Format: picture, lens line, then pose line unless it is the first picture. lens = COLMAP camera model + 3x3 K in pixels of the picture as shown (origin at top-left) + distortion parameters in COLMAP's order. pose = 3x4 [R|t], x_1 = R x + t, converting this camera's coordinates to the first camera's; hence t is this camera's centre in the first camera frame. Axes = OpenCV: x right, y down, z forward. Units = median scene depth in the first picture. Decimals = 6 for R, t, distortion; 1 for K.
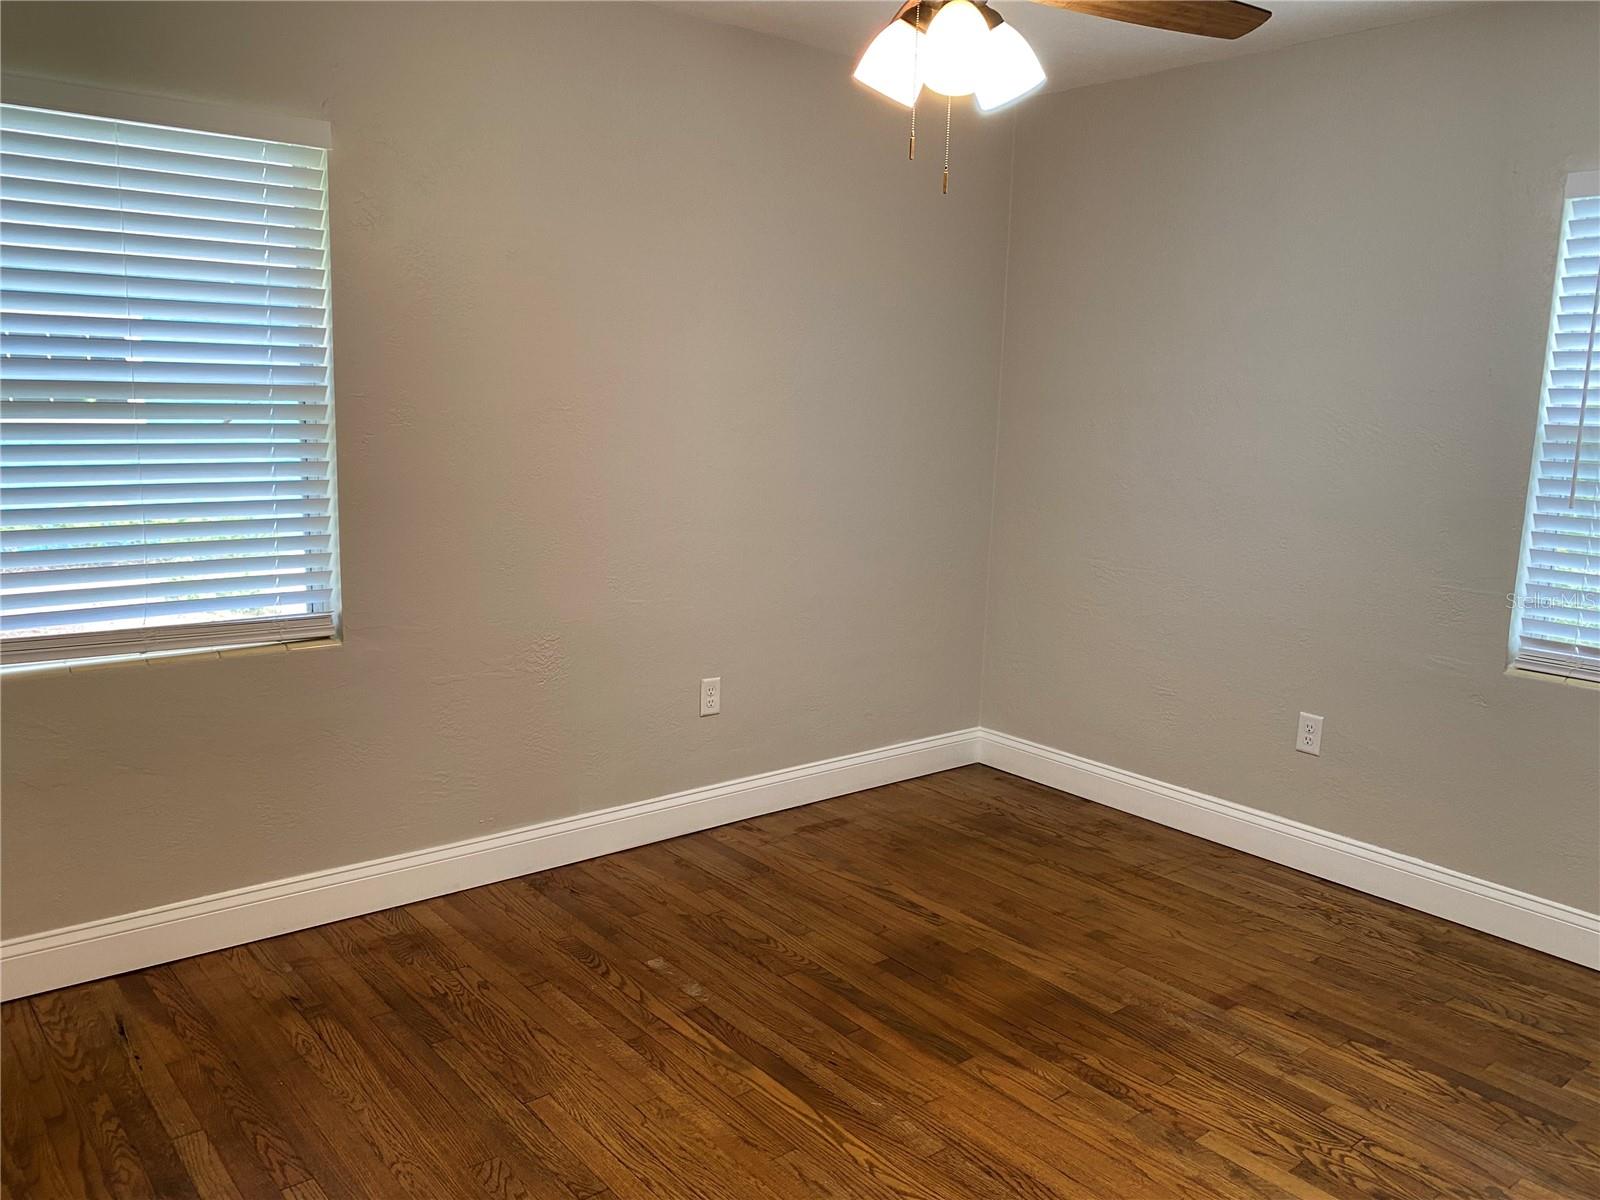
lens RADIAL K [[1247.8, 0, 798.8], [0, 1247.8, 601.5], [0, 0, 1]] dist [0.012678, -0.018945]
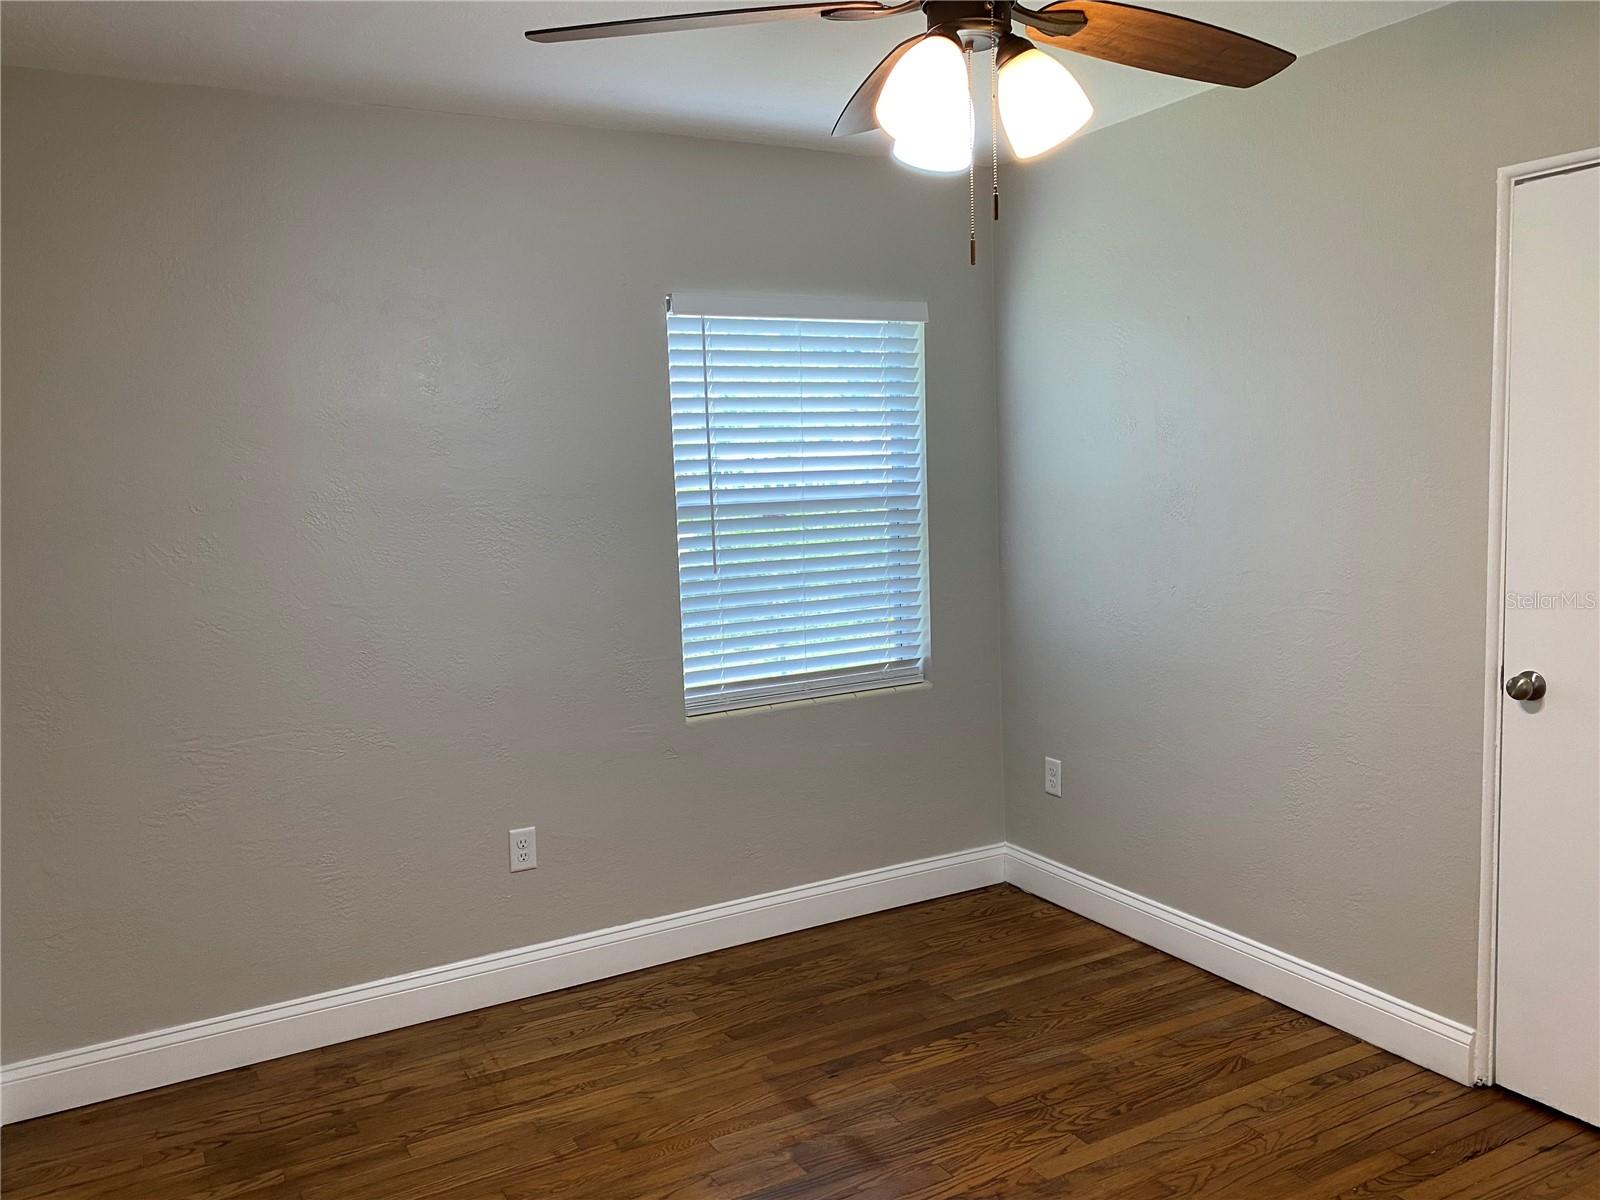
lens RADIAL K [[1247.8, 0, 798.8], [0, 1247.8, 602.5], [0, 0, 1]] dist [0.012678, -0.018945]
pose [[0.185236, -0.145269, 0.971897, -0.494141], [0.214279, 0.971185, 0.104323, -0.144187], [-0.959047, 0.188933, 0.211027, 0.646727]]
